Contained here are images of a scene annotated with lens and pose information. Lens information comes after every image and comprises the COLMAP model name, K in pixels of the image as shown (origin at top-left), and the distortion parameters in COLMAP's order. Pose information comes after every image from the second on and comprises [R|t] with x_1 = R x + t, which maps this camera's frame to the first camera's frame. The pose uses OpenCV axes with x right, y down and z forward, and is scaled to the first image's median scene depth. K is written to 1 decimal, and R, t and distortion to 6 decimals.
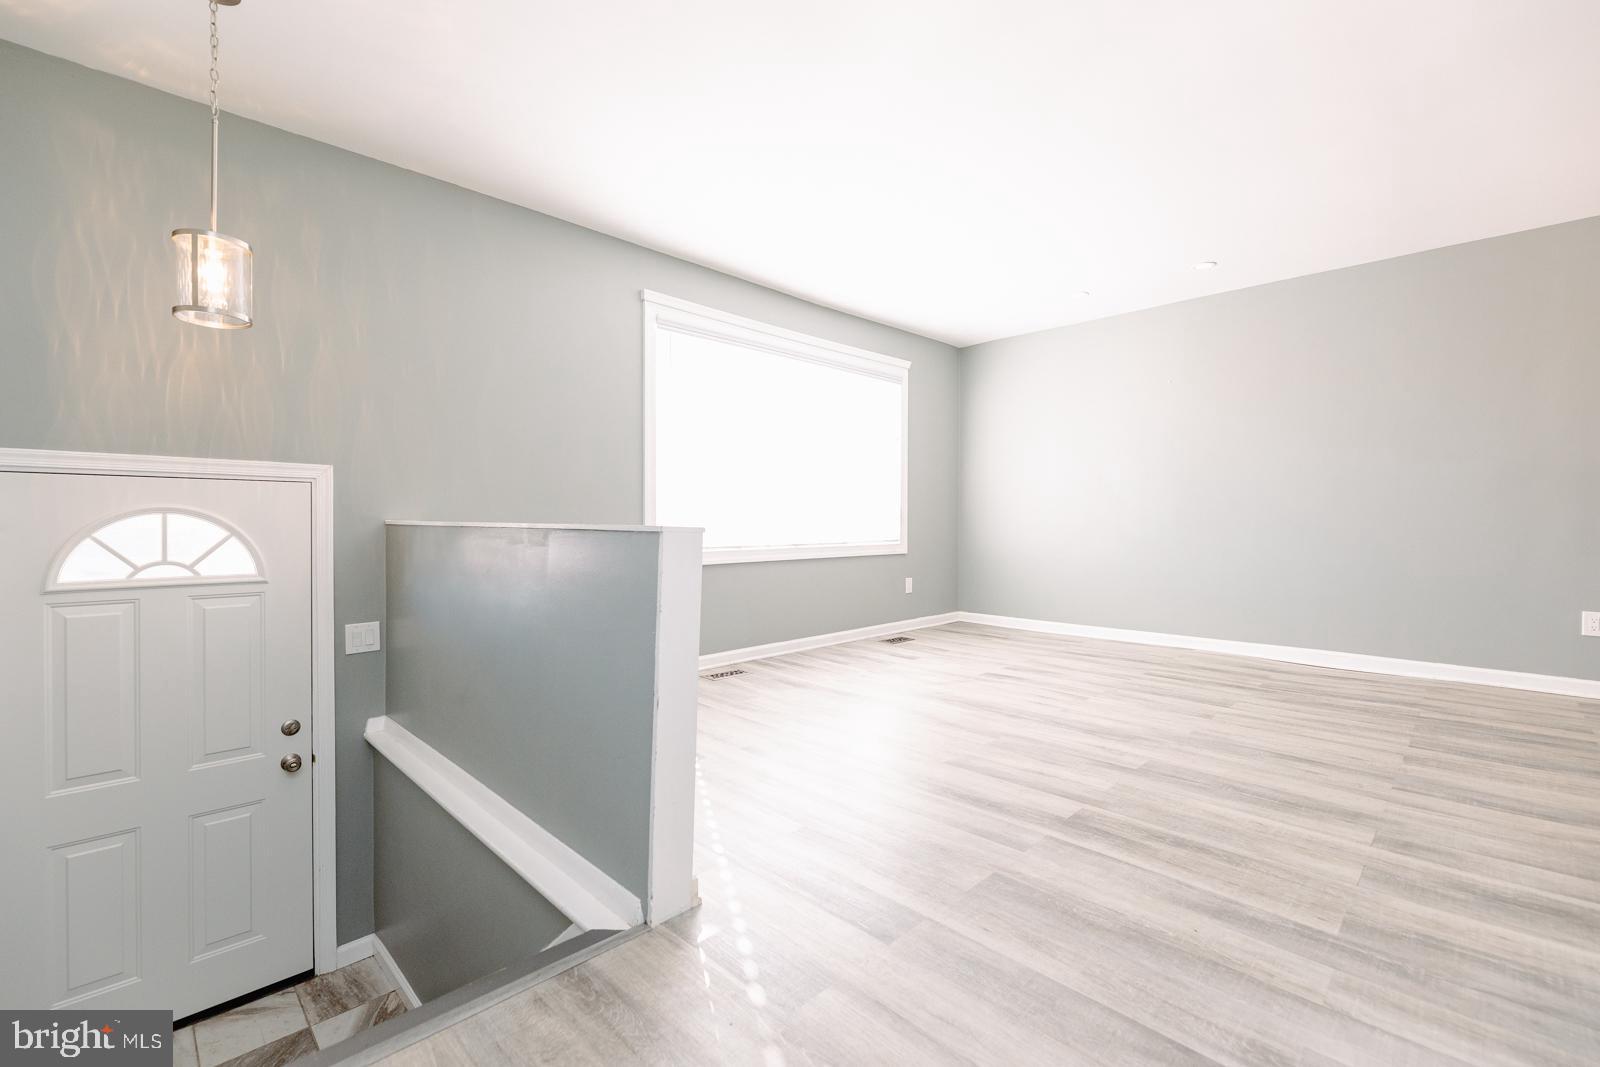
lens RADIAL K [[685.2, 0, 786.4], [0, 685.2, 522.2], [0, 0, 1]] dist [-0.003453, -0.000798]
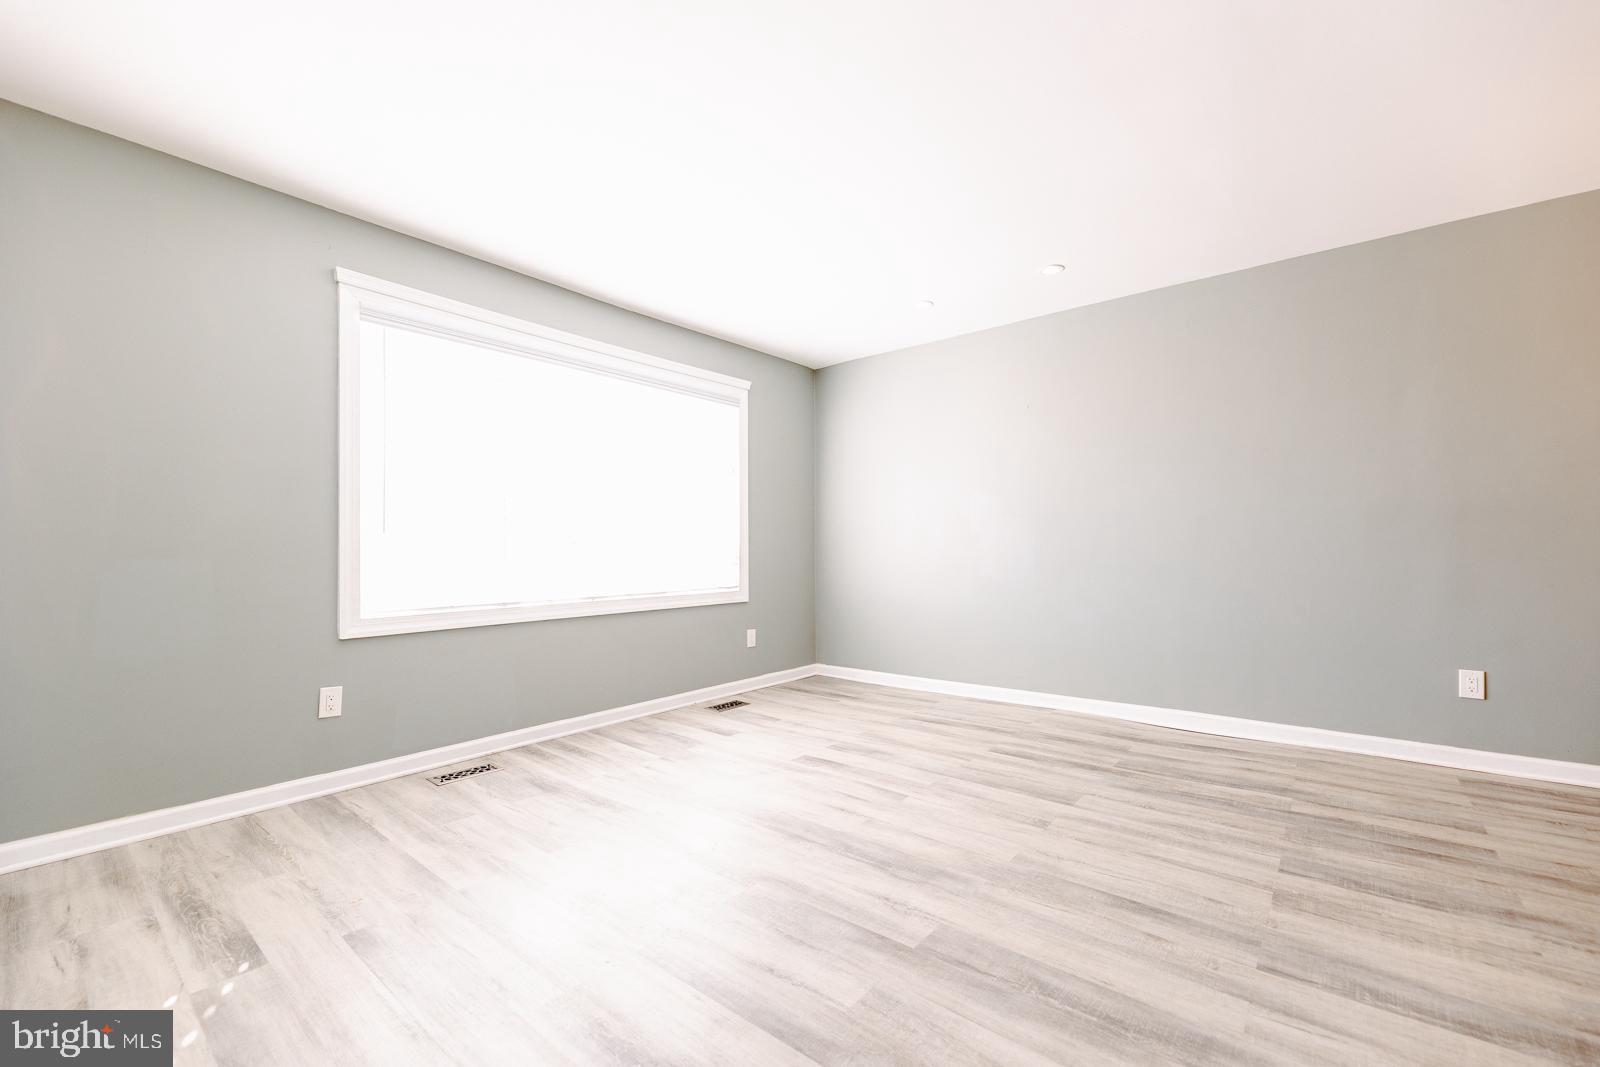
lens RADIAL K [[661.9, 0, 797.4], [0, 661.9, 541.1], [0, 0, 1]] dist [-0.002903, -0.000550]
pose [[0.993880, -0.004808, 0.110362, 0.302966], [0.006714, 0.999835, -0.016905, -0.034191], [-0.110263, 0.017543, 0.993748, 0.325441]]
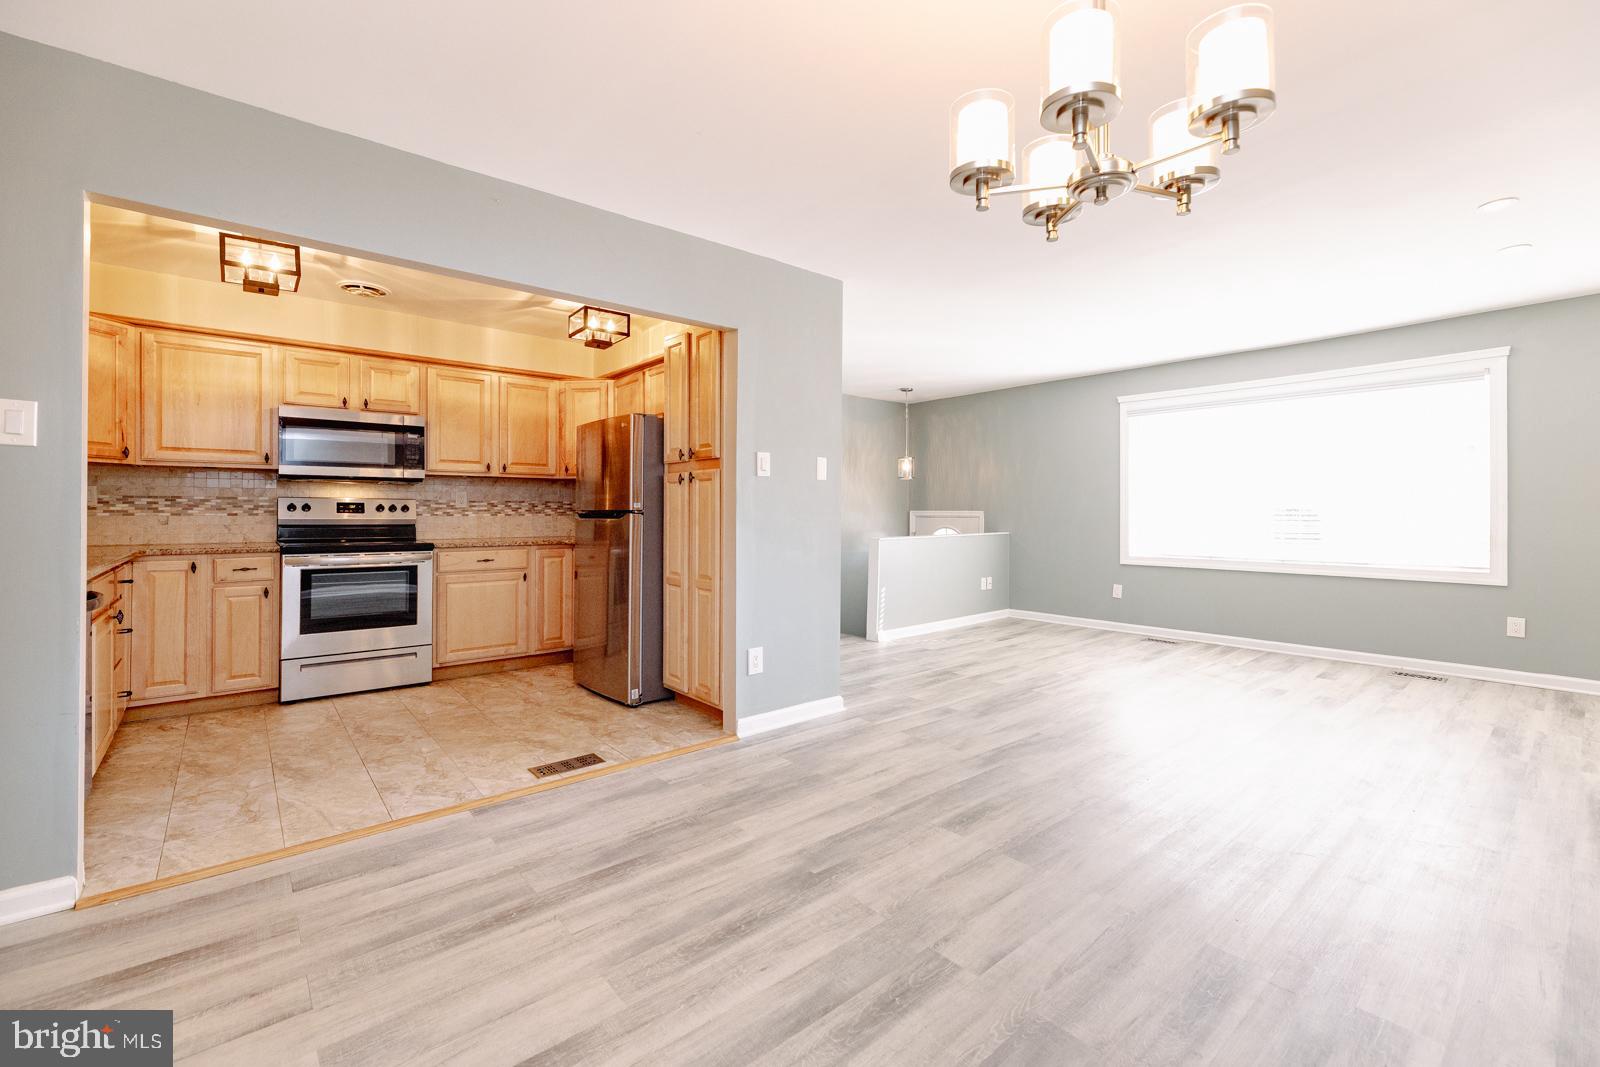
lens RADIAL K [[665.0, 0, 807.2], [0, 665.0, 509.1], [0, 0, 1]] dist [0.000891, -0.000226]
pose [[-0.070578, -0.005308, -0.997492, 2.080192], [-0.003416, 0.999981, -0.005079, -0.079166], [0.997500, 0.003049, -0.070595, 0.517488]]
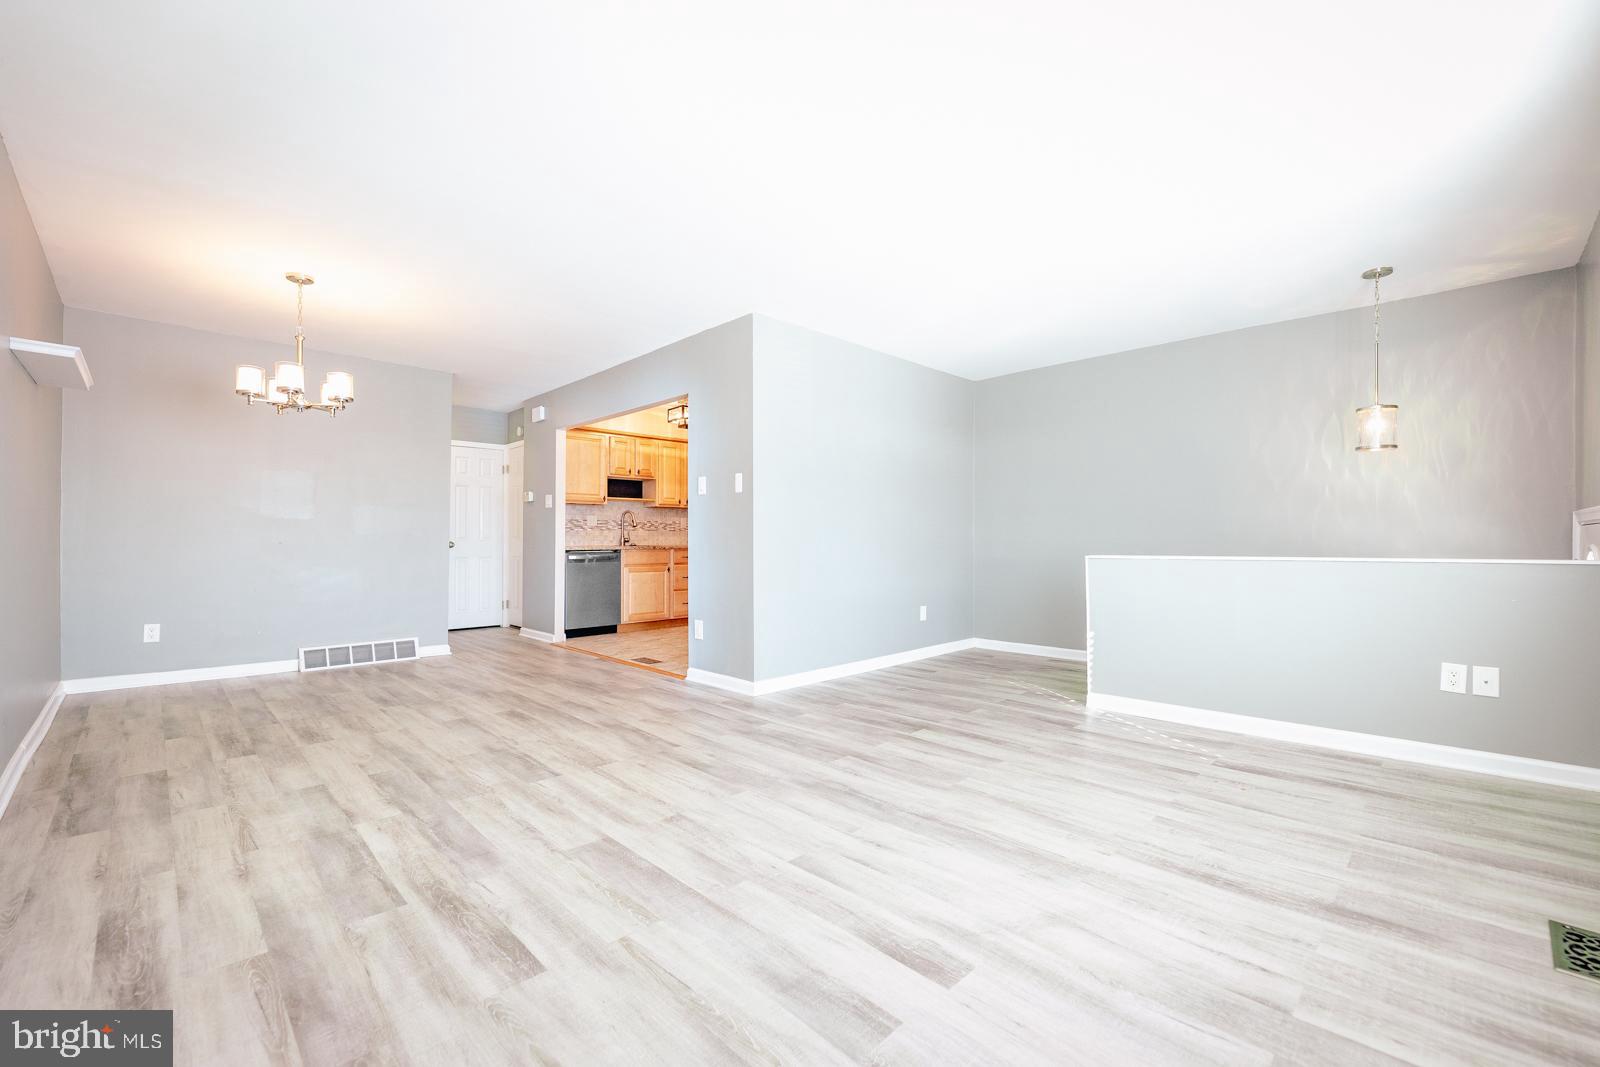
lens RADIAL K [[666.7, 0, 792.5], [0, 666.7, 527.2], [0, 0, 1]] dist [-0.002413, -0.000587]
pose [[-0.999997, -0.000269, -0.002349, 0.576767], [-0.000229, 0.999858, -0.016870, -0.033544], [0.002353, -0.016869, -0.999855, 2.079834]]
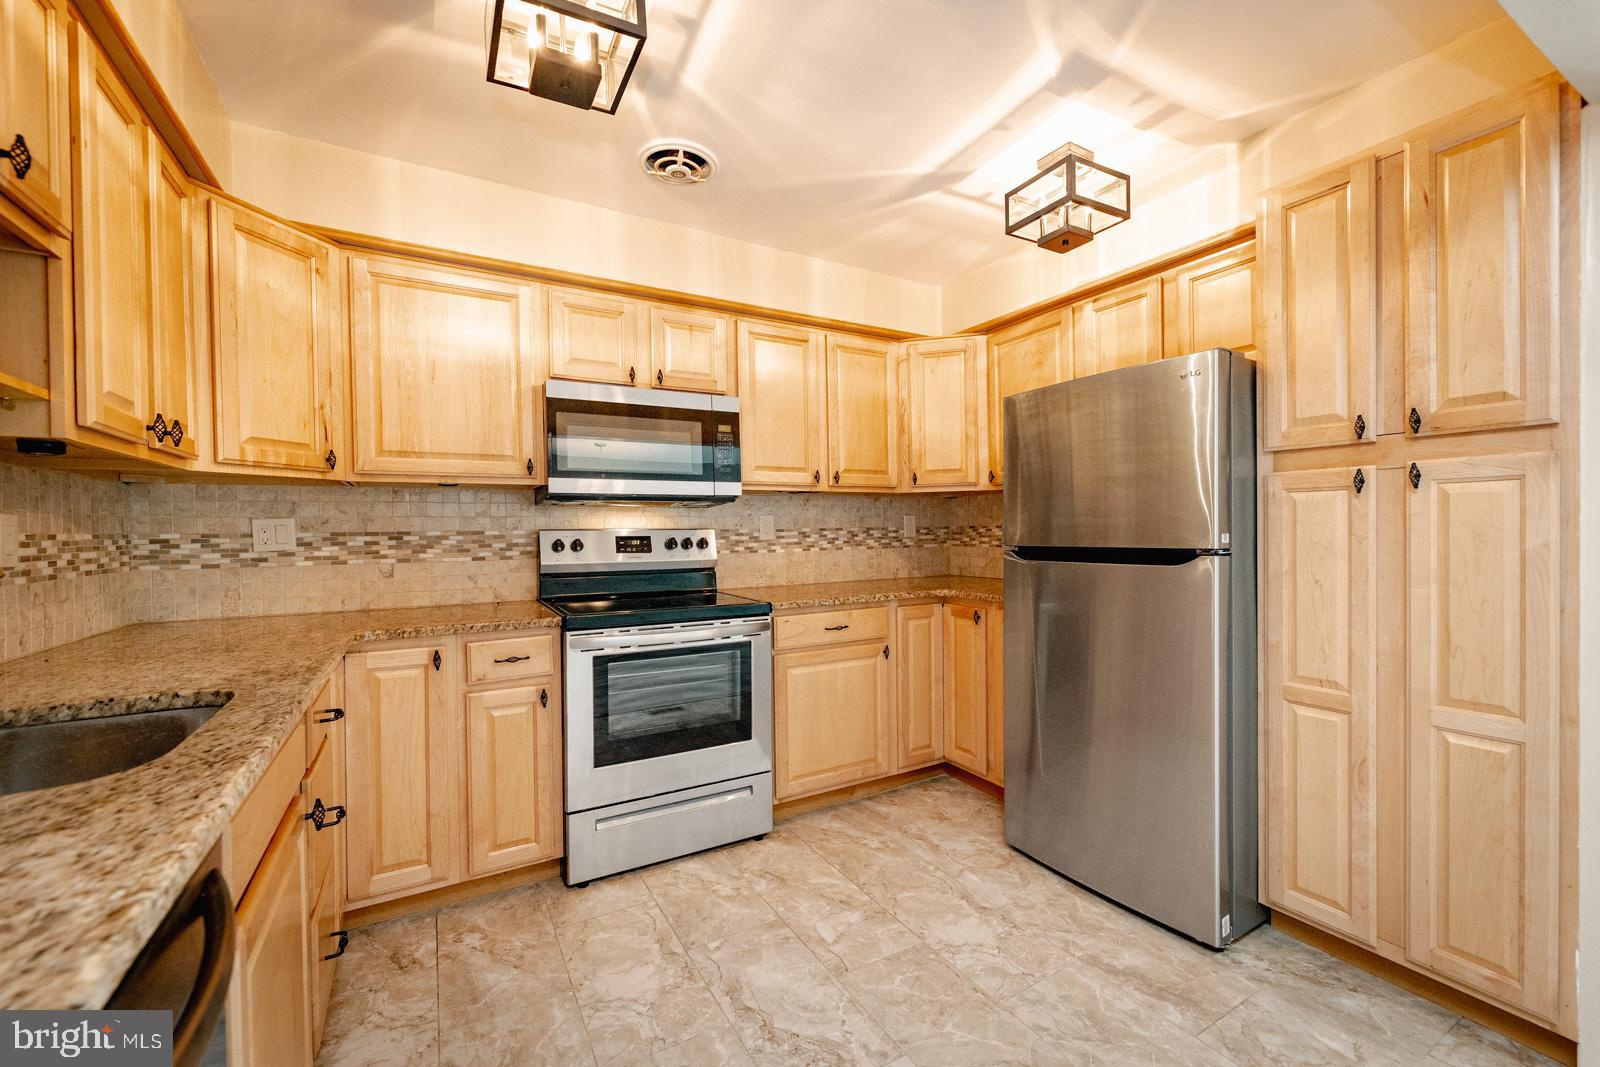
lens RADIAL K [[649.5, 0, 797.2], [0, 649.5, 536.2], [0, 0, 1]] dist [0.000387, 0.000066]
pose [[-0.261901, 0.012050, -0.965020, 1.444193], [0.010862, 0.999896, 0.009537, -0.107159], [0.965034, -0.007984, -0.262004, -0.207939]]
